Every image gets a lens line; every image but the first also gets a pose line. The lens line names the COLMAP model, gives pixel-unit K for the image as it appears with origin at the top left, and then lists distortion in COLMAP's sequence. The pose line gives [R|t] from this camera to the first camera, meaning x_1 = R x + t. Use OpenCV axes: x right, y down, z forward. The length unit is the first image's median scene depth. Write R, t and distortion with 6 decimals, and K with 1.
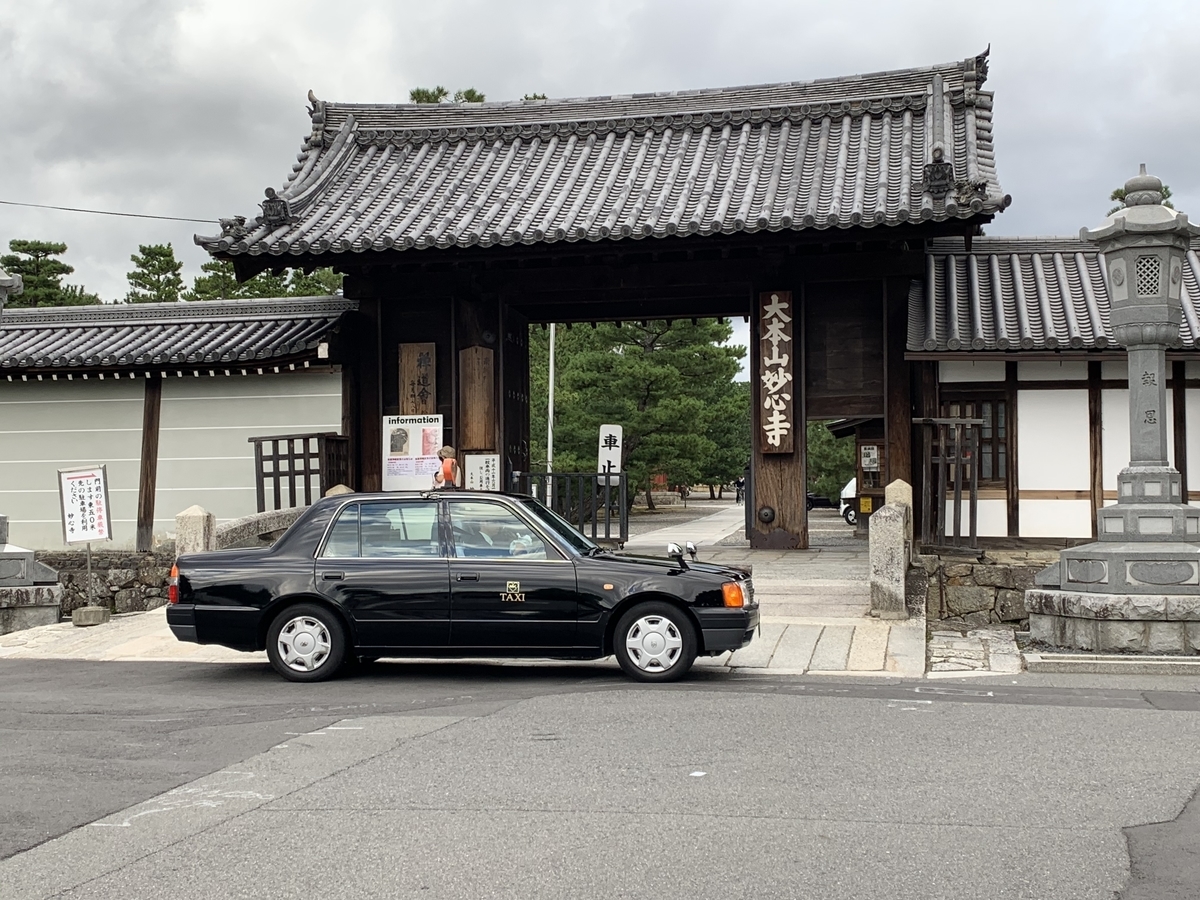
lens RADIAL K [[1521.1, 0, 600.0], [0, 1521.1, 450.0], [0, 0, 1]] dist [0.104820, -0.031554]
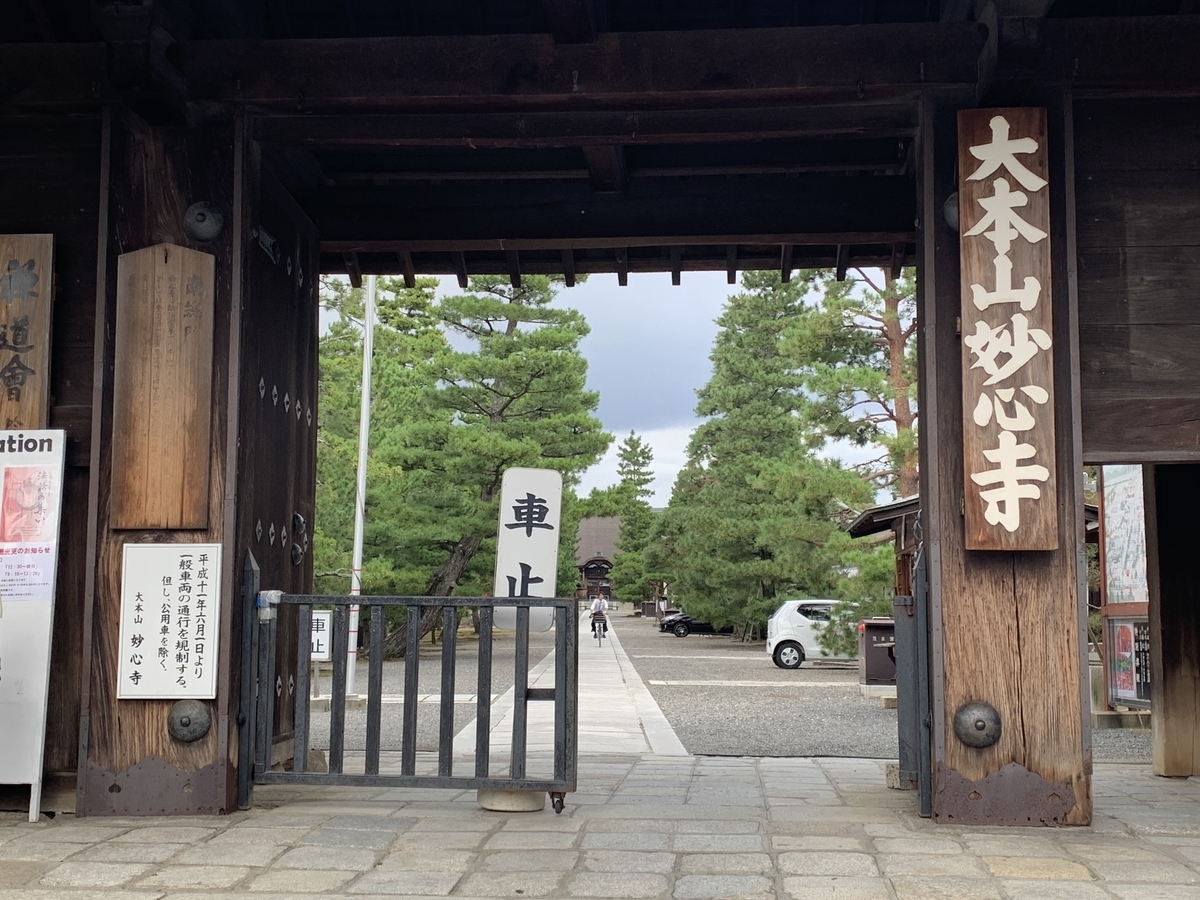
lens RADIAL K [[1521.1, 0, 600.0], [0, 1521.1, 450.0], [0, 0, 1]] dist [0.104820, -0.031554]
pose [[0.991728, 0.025906, 0.125713, -0.023605], [-0.016466, 0.997006, -0.075557, 0.006895], [-0.127294, 0.072862, 0.989185, 0.629696]]
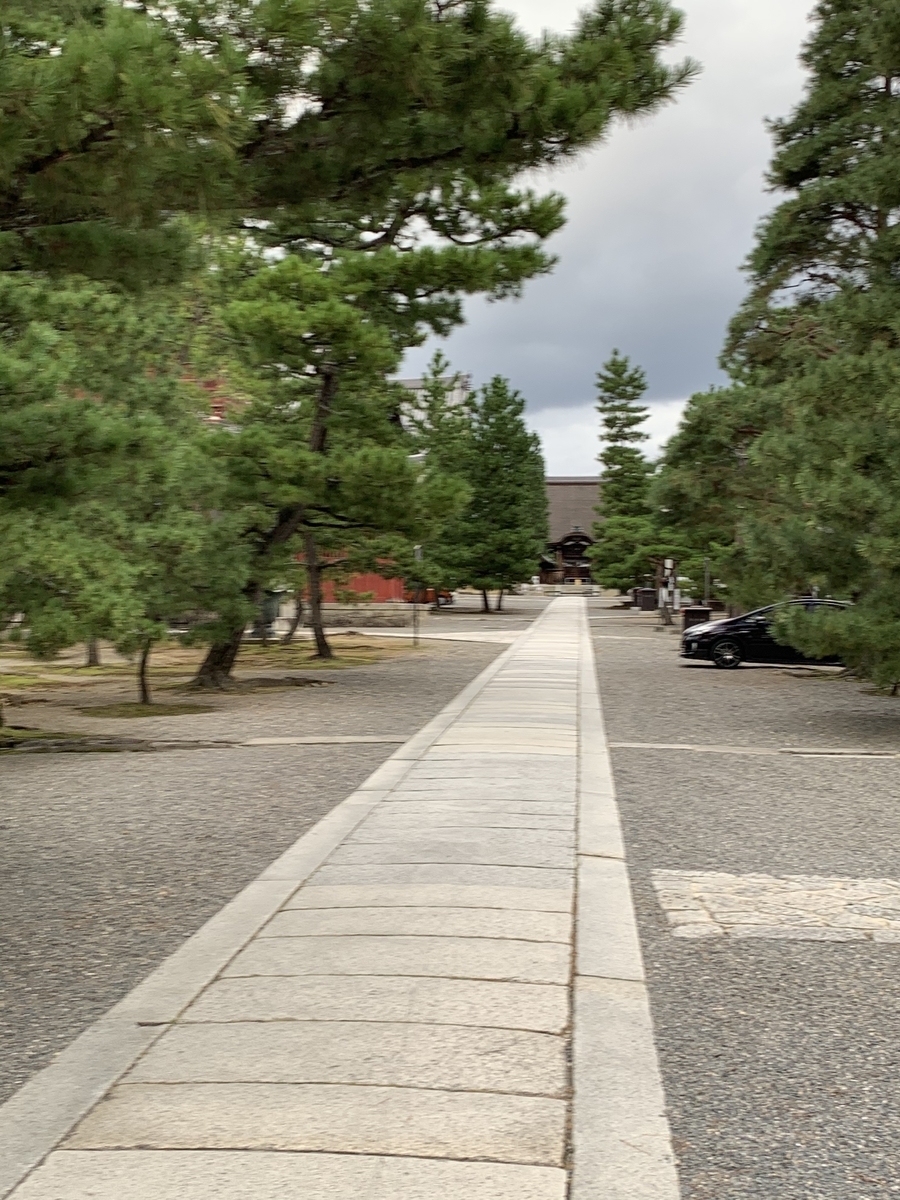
lens RADIAL K [[1521.1, 0, 450.0], [0, 1521.1, 600.0], [0, 0, 1]] dist [0.104820, -0.031554]
pose [[0.999126, 0.004051, 0.041611, 0.181561], [-0.005553, 0.999335, 0.036041, 0.026825], [-0.041437, -0.036241, 0.998484, 2.065225]]
